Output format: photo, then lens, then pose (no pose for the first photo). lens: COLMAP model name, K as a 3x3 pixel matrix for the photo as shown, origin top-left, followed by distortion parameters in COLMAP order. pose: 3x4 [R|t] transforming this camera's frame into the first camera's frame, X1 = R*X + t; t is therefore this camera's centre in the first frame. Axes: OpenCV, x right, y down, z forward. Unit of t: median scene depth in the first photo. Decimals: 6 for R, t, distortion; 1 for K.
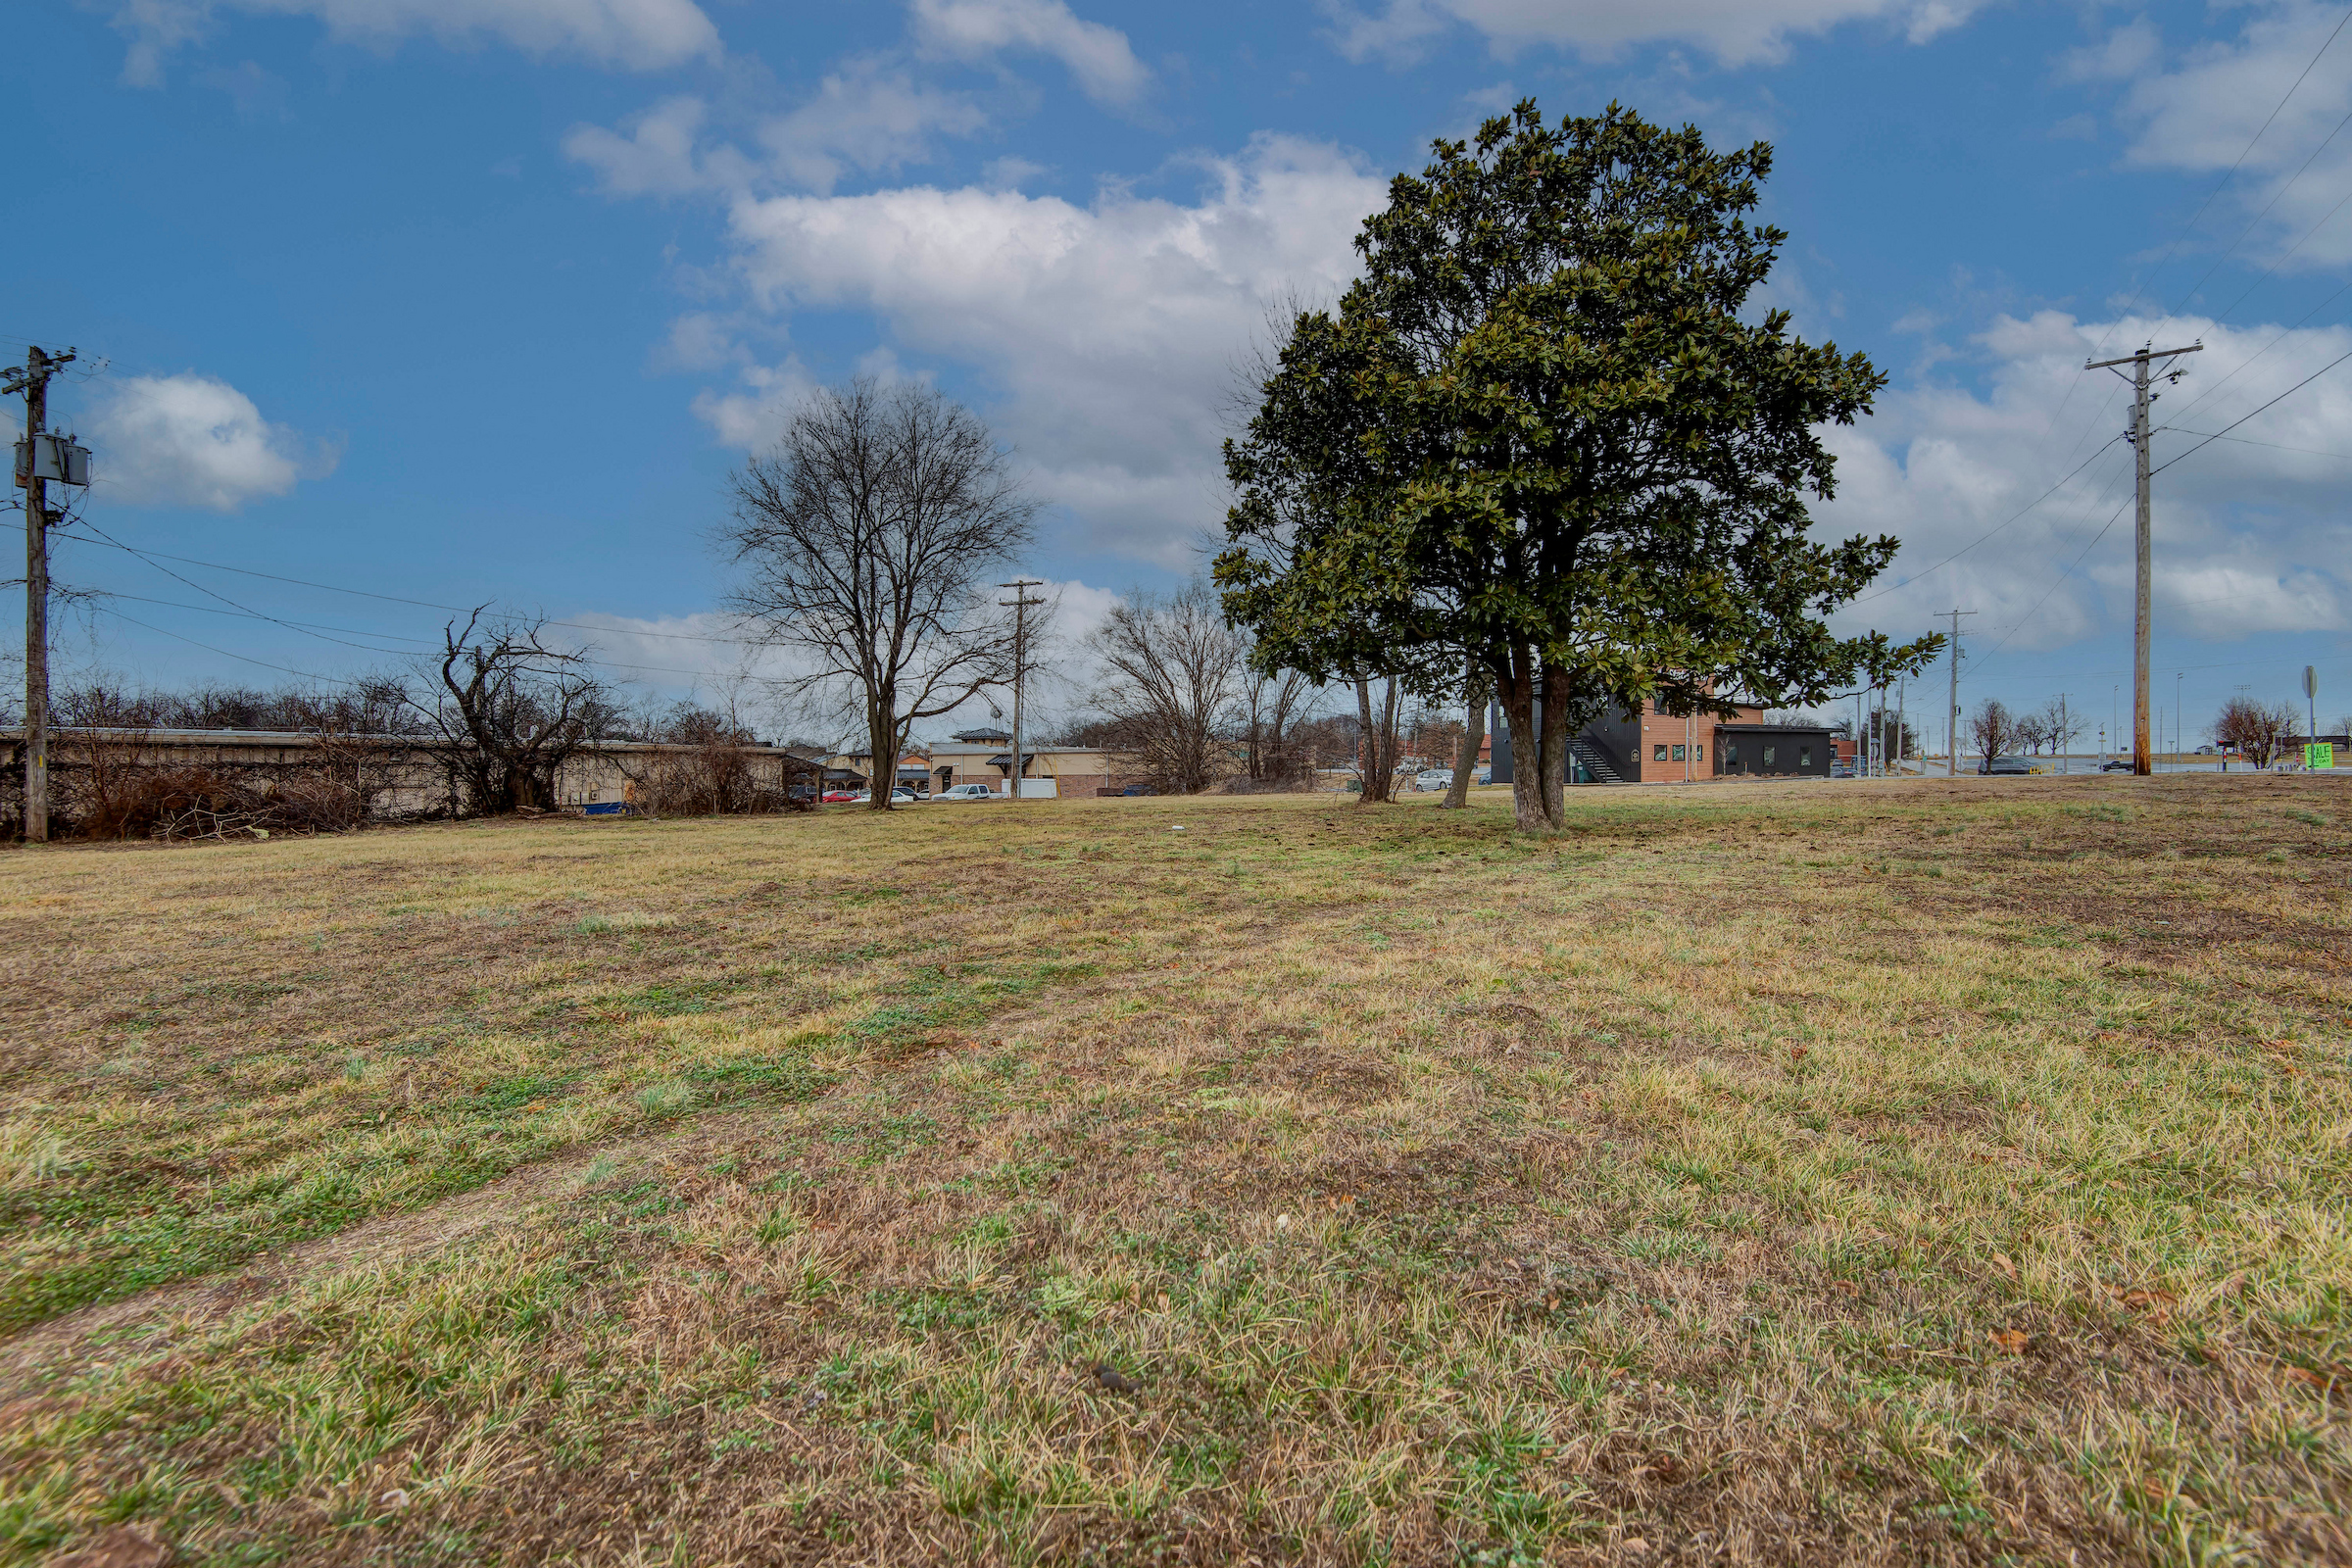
lens RADIAL K [[1055.2, 0, 1183.7], [0, 1055.2, 787.5], [0, 0, 1]] dist [0.002154, -0.000908]
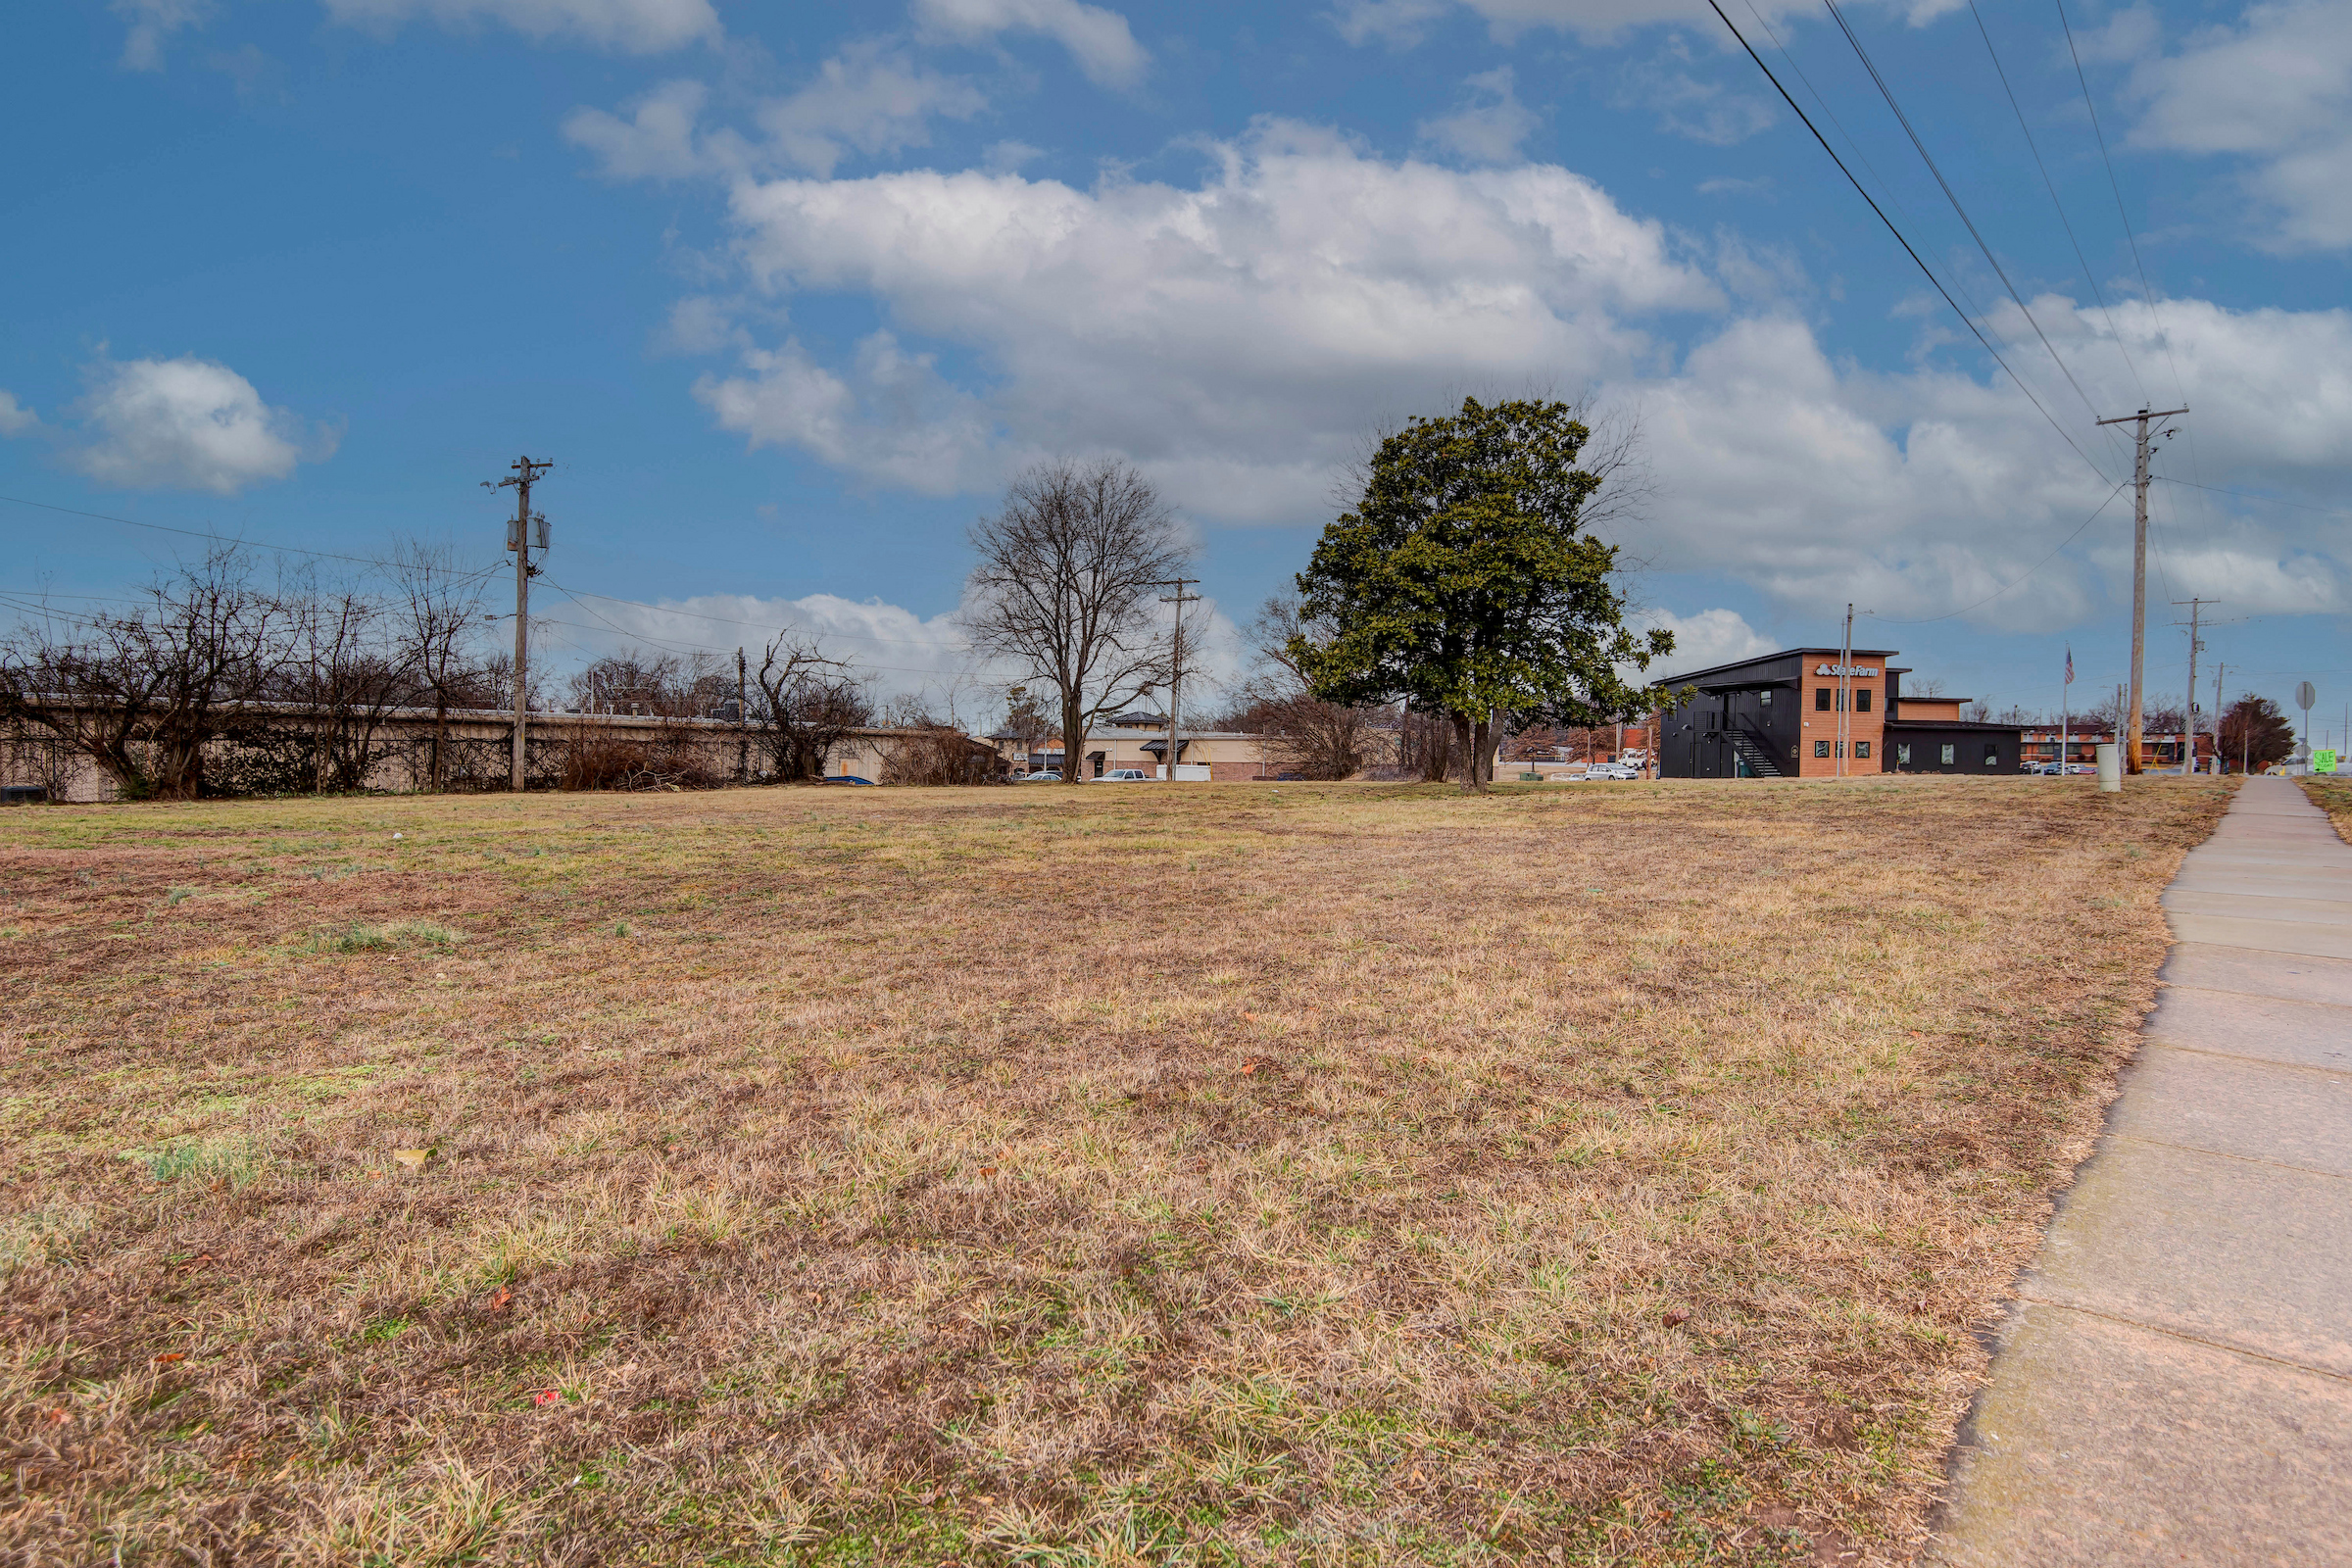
lens RADIAL K [[1466.4, 0, 1170.9], [0, 1466.4, 790.7], [0, 0, 1]] dist [0.024016, -0.000151]
pose [[0.987888, 0.022195, -0.153571, 0.112698], [-0.021304, 0.999745, 0.007443, 0.013159], [0.153697, -0.004082, 0.988110, -0.760341]]
